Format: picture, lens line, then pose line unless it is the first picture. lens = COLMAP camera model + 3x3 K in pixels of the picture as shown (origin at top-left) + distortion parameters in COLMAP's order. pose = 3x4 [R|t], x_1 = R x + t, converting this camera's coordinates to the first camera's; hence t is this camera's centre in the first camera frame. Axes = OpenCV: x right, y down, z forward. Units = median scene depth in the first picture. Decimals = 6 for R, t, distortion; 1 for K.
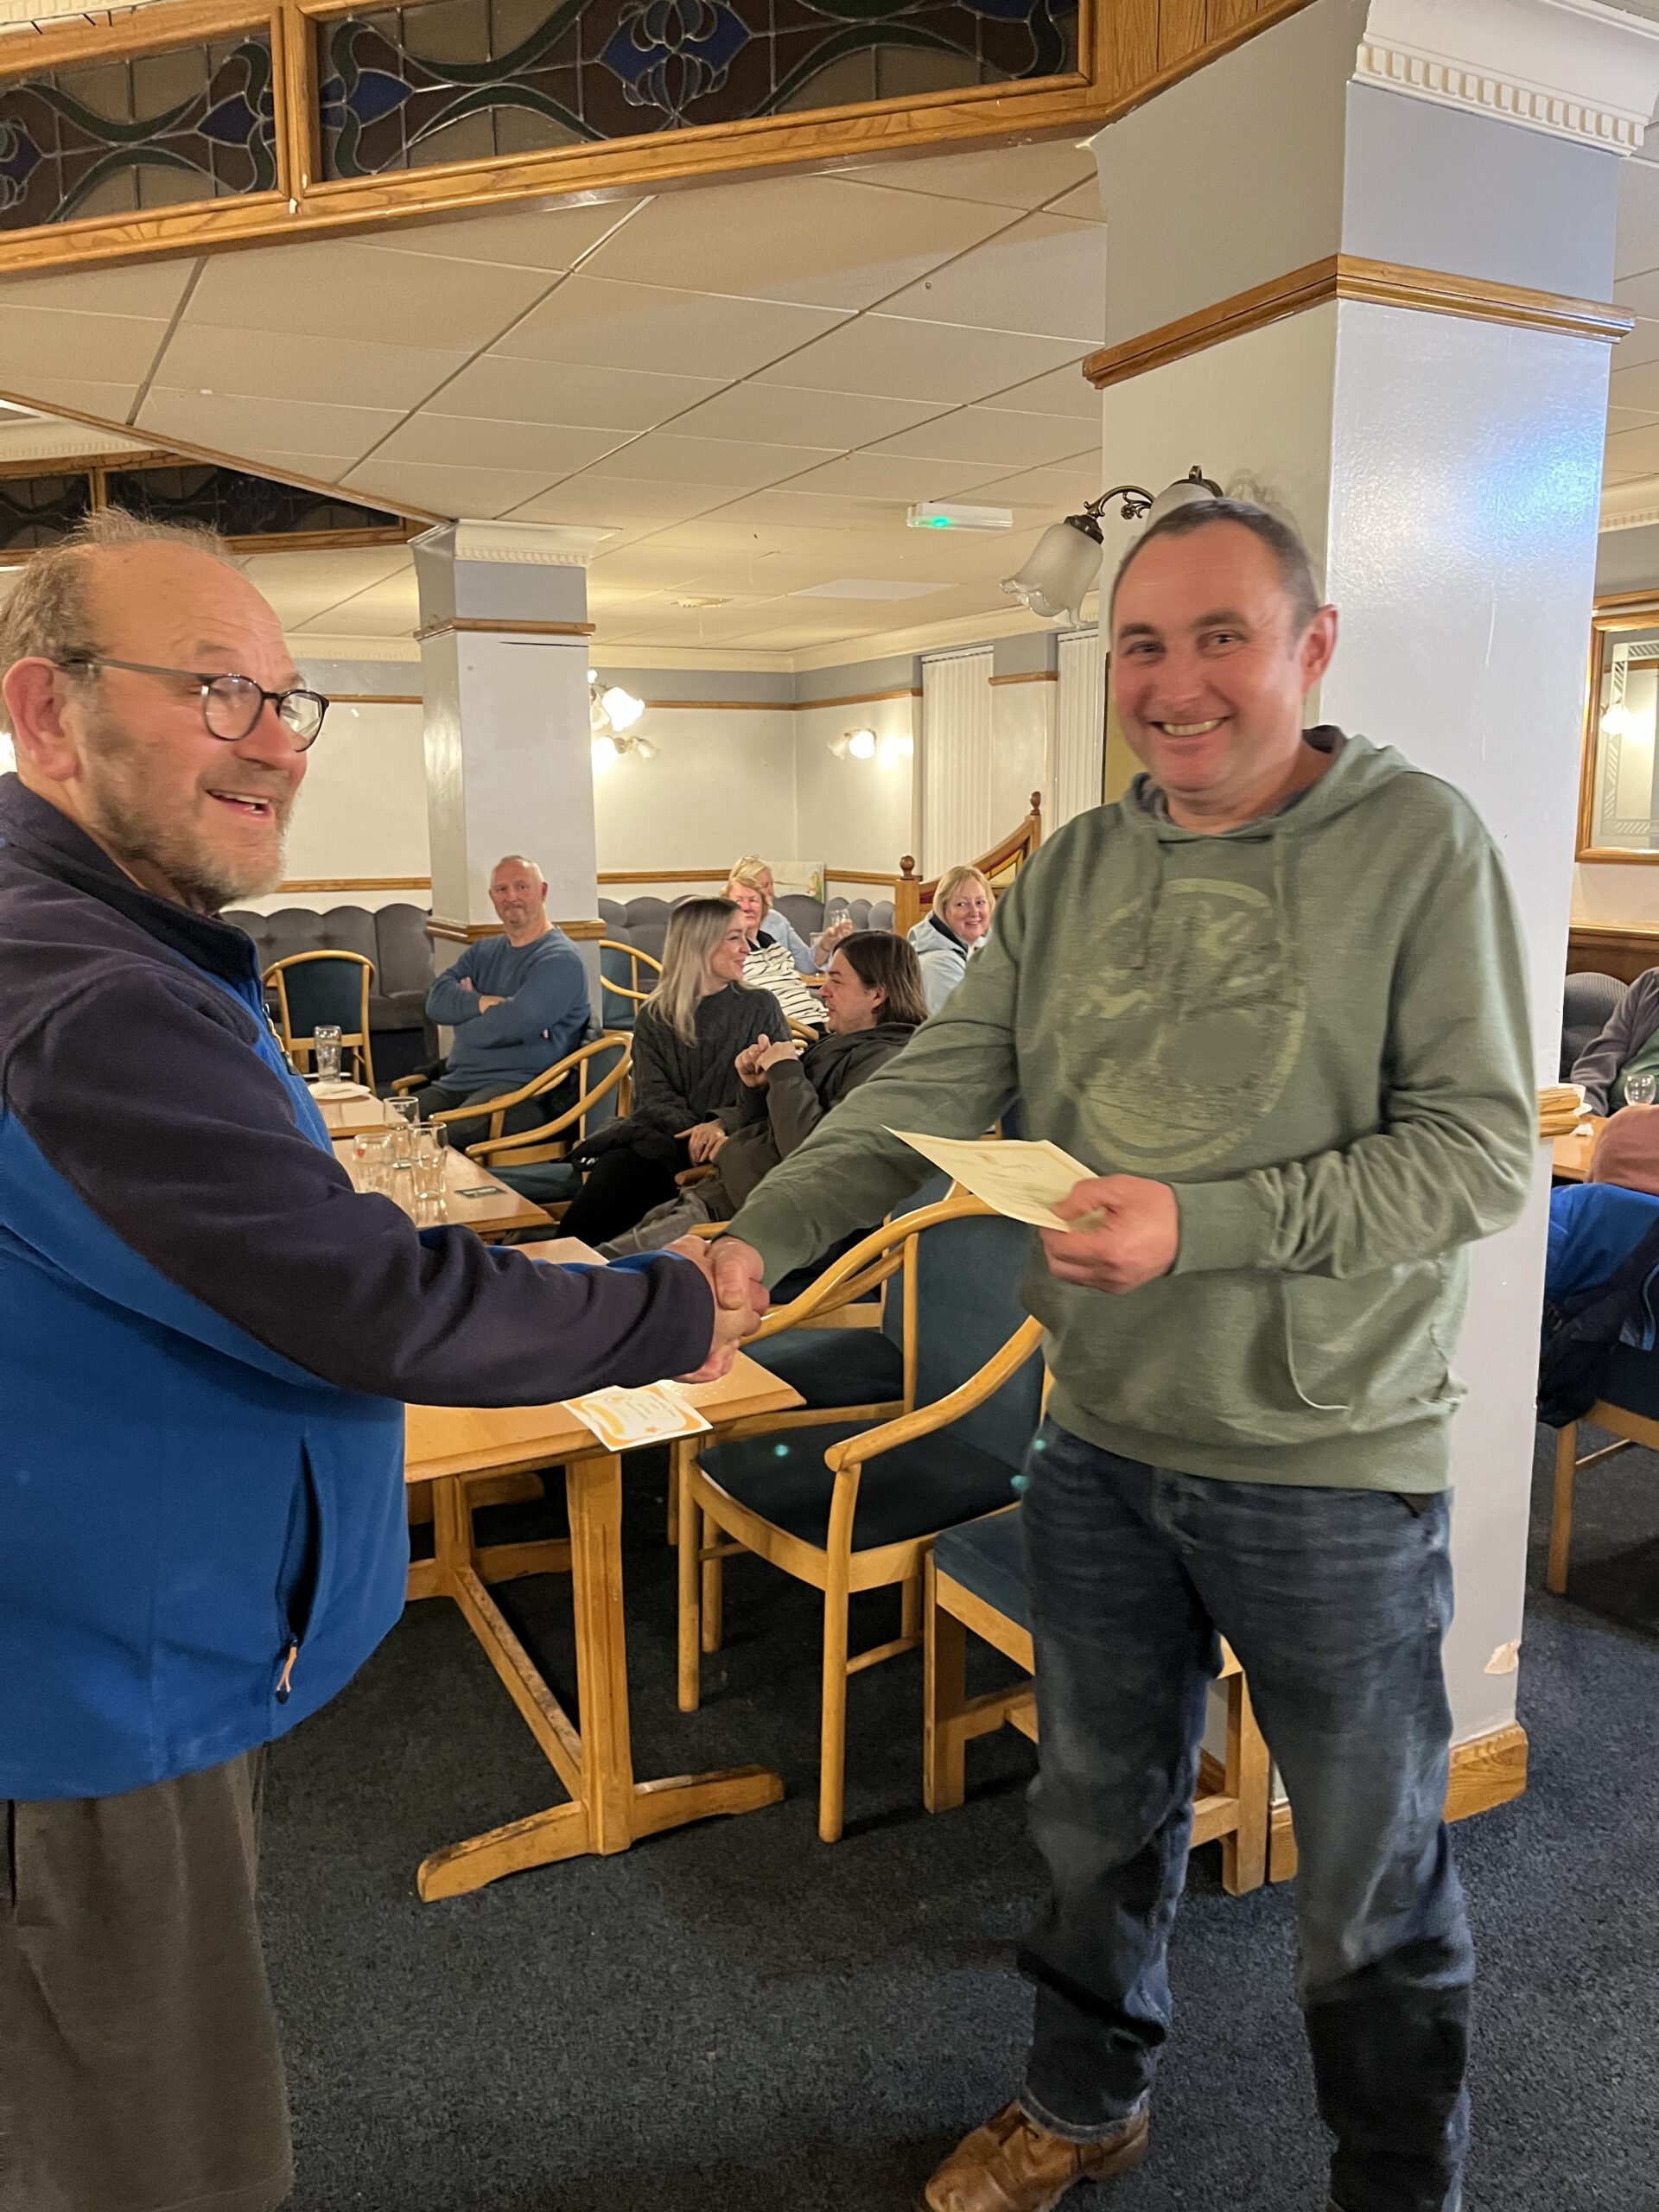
lens RADIAL K [[1683.0, 0, 830.8], [0, 1683.0, 1086.9], [0, 0, 1]] dist [0.075942, -0.106799]
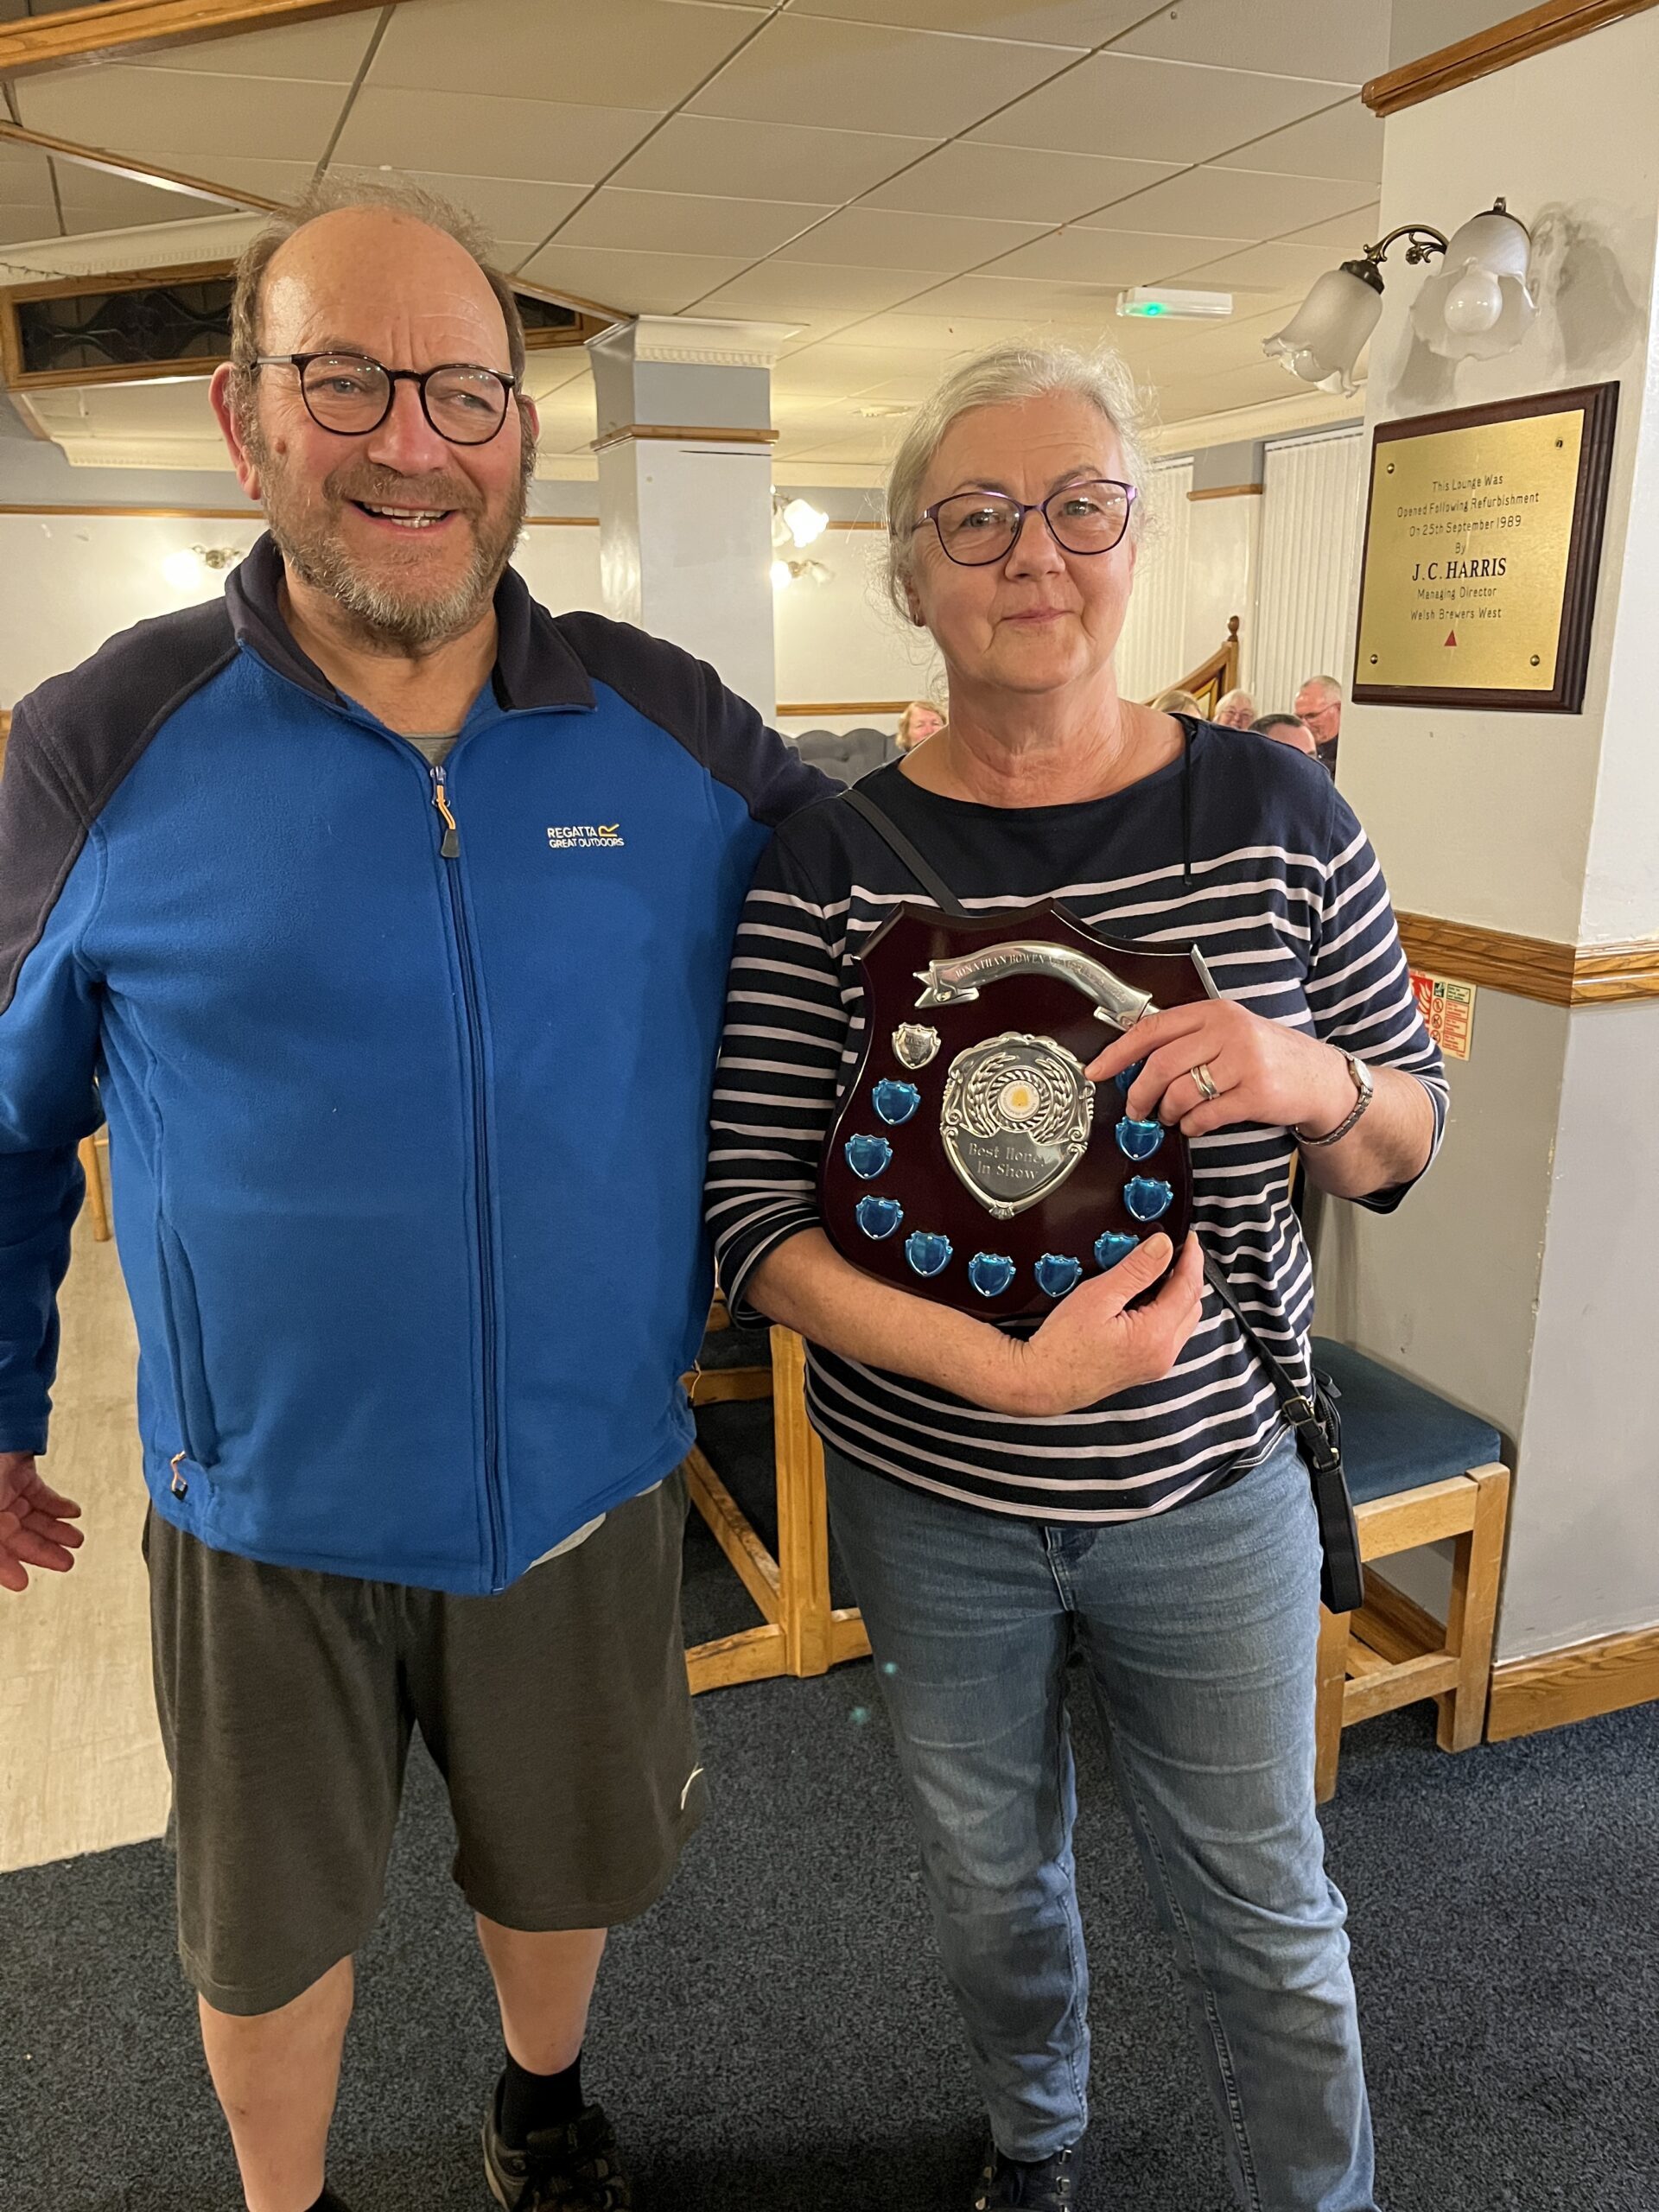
lens RADIAL K [[1684.9, 0, 842.9], [0, 1684.9, 1114.3], [0, 0, 1]] dist [0.079207, -0.114393]
pose [[0.996183, 0.025172, -0.083584, -0.032109], [-0.016258, 0.994270, 0.105659, 0.014877], [0.085765, -0.103897, 0.990883, 0.042708]]
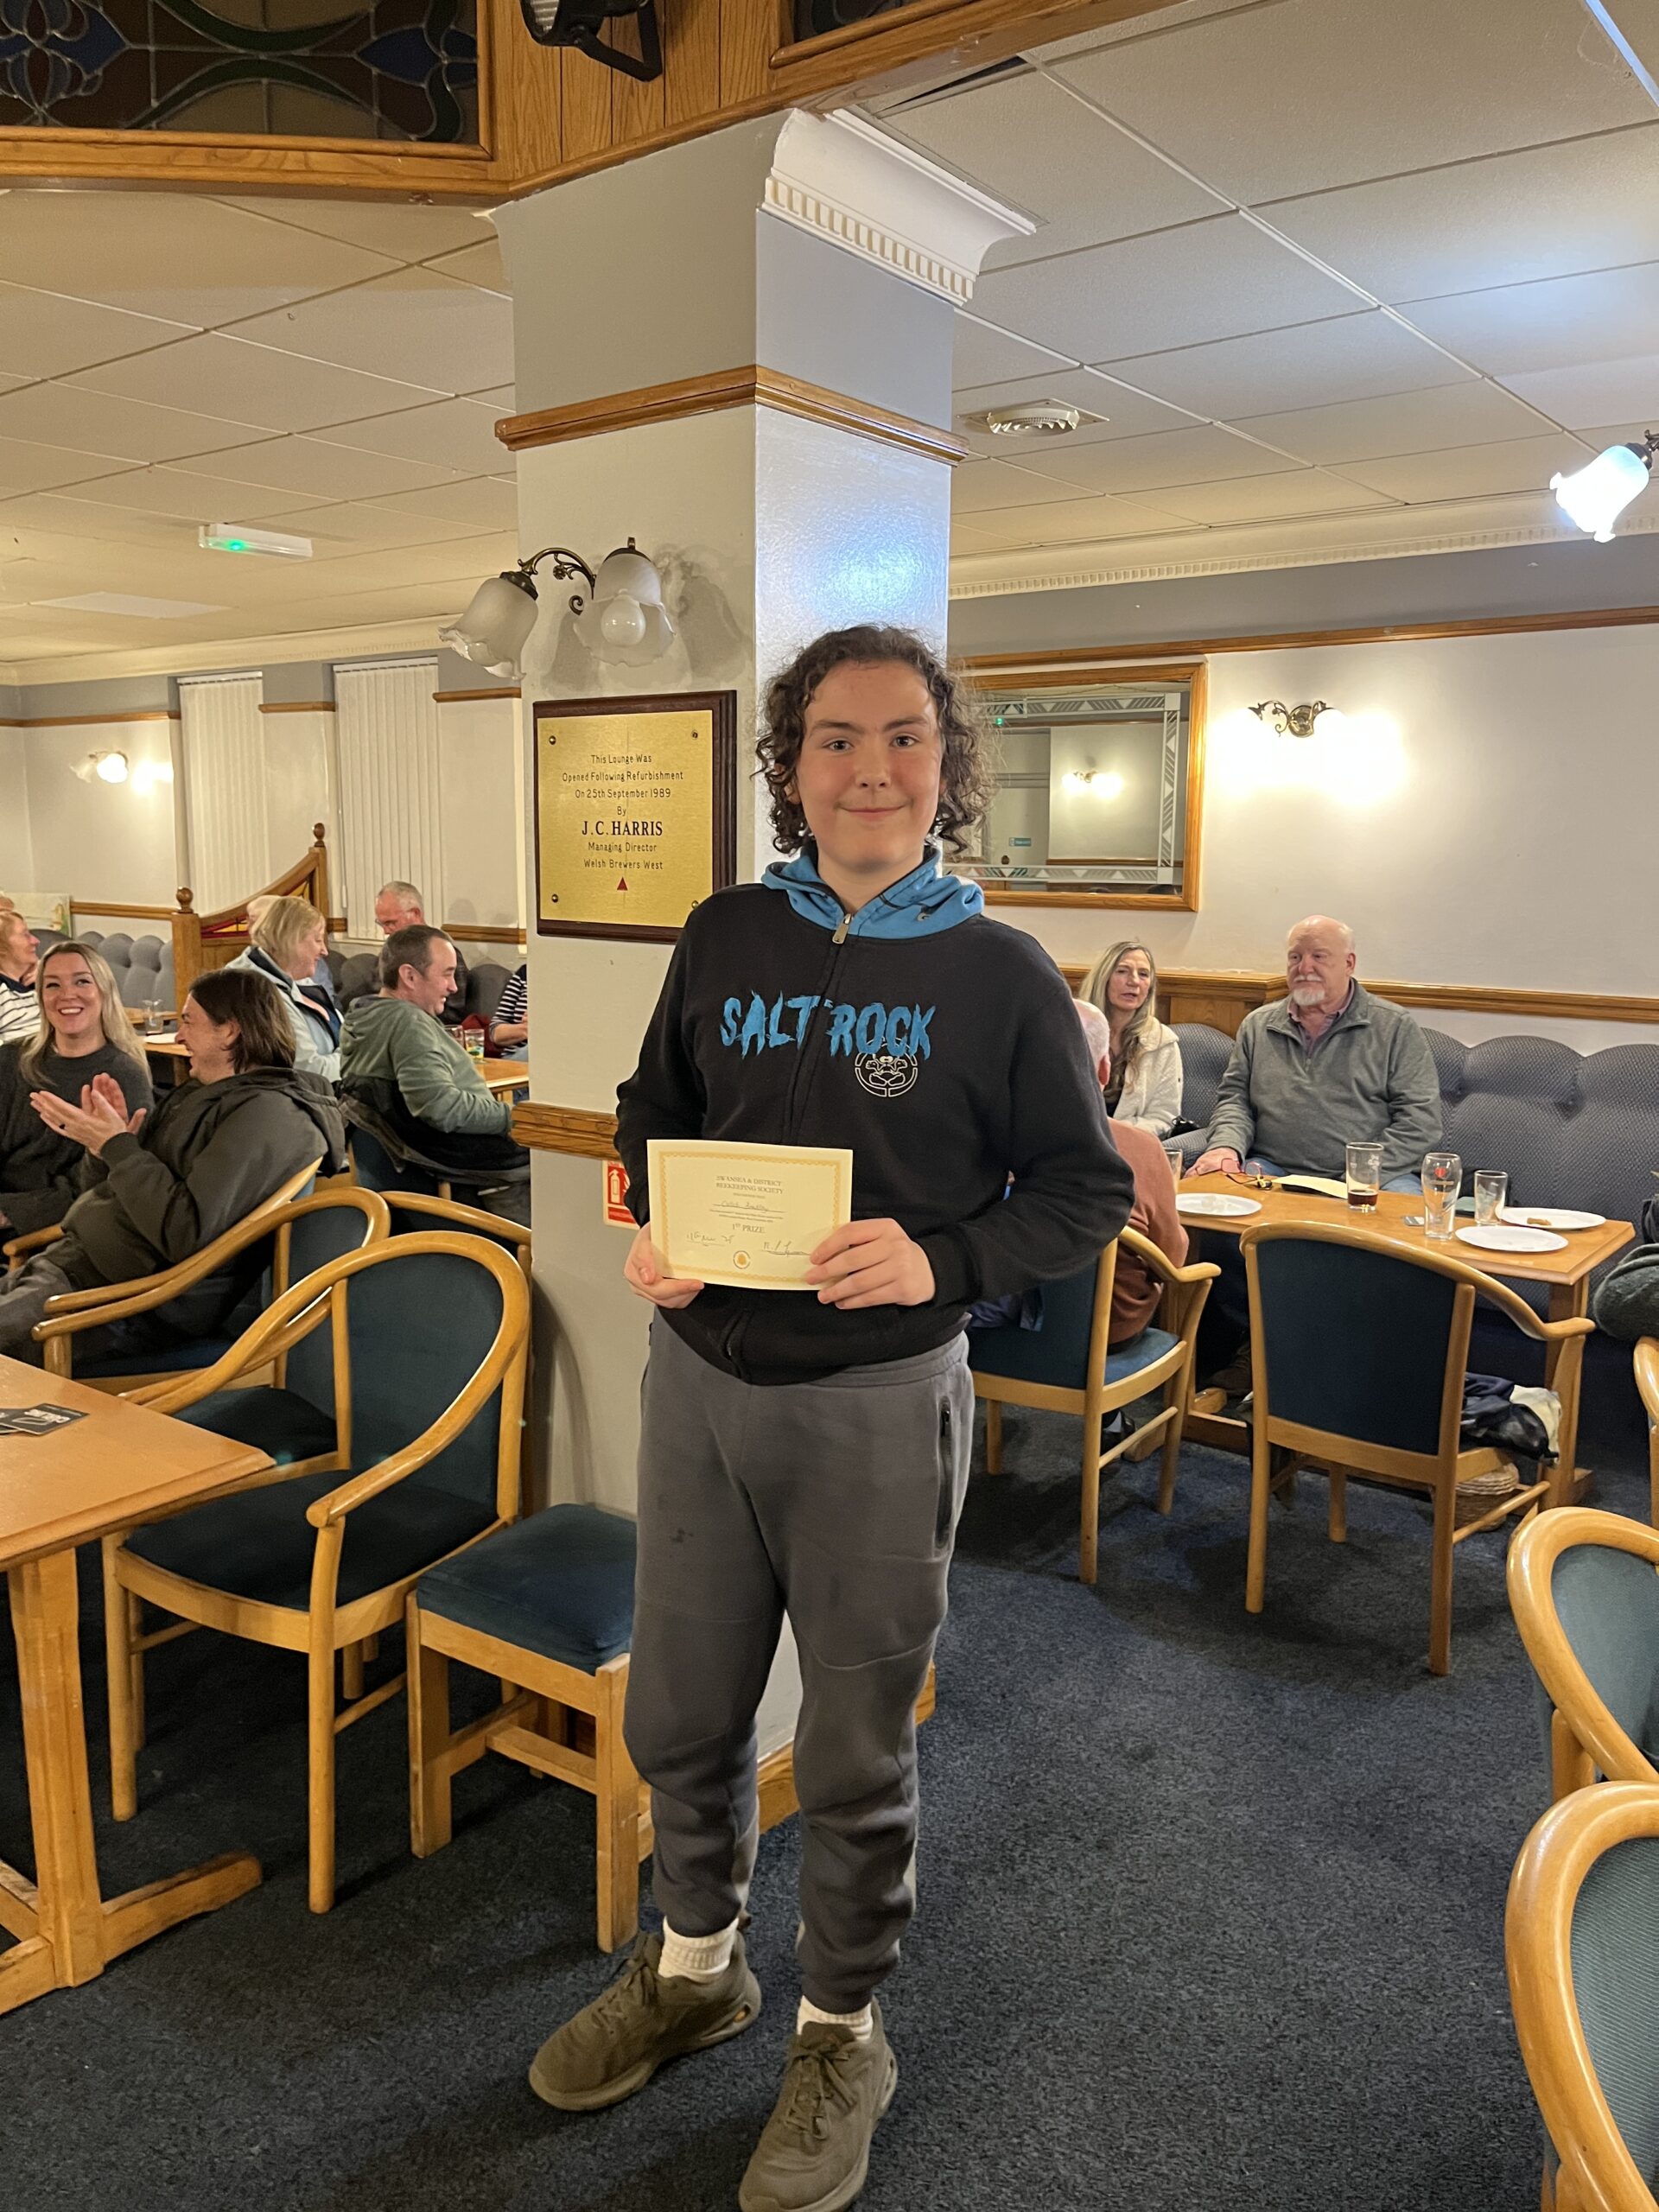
lens RADIAL K [[1678.6, 0, 819.3], [0, 1678.6, 1089.1], [0, 0, 1]] dist [0.079047, -0.114013]
pose [[0.904661, -0.050616, 0.423116, -0.126872], [0.057601, 0.998333, -0.003728, -0.004313], [-0.422221, 0.027745, 0.906068, -0.011267]]
